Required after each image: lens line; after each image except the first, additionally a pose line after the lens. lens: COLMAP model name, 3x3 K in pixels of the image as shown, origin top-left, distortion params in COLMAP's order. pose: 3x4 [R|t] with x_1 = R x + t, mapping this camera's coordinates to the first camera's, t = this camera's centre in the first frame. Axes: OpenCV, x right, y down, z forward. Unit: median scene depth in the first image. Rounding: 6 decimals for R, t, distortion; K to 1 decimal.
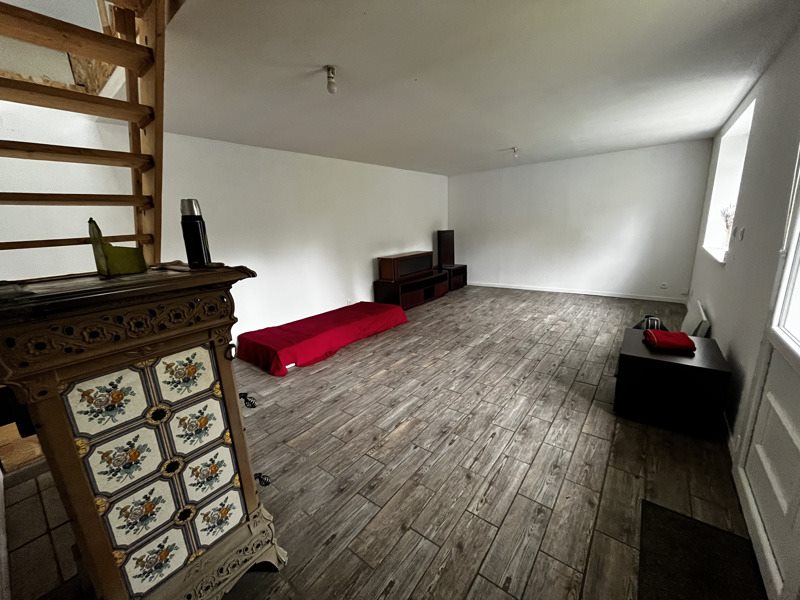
lens RADIAL K [[320.0, 0, 400.8], [0, 320.0, 301.4], [0, 0, 1]] dist [-0.001525, -0.000110]
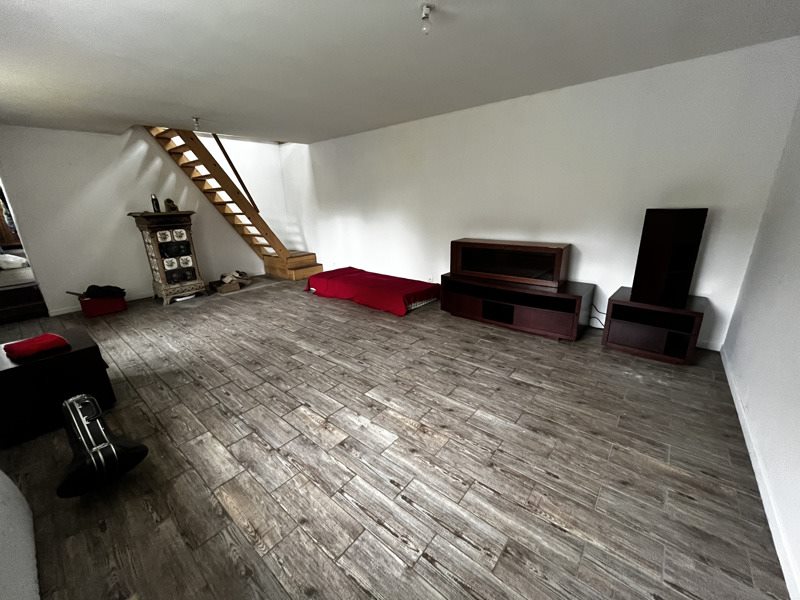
lens RADIAL K [[320.0, 0, 400.8], [0, 320.0, 298.6], [0, 0, 1]] dist [-0.001525, -0.000110]
pose [[-0.025739, 0.340056, -0.940053, 1.002386], [-0.206605, 0.918252, 0.337827, -0.331086], [0.978086, 0.202915, 0.046622, 1.203624]]
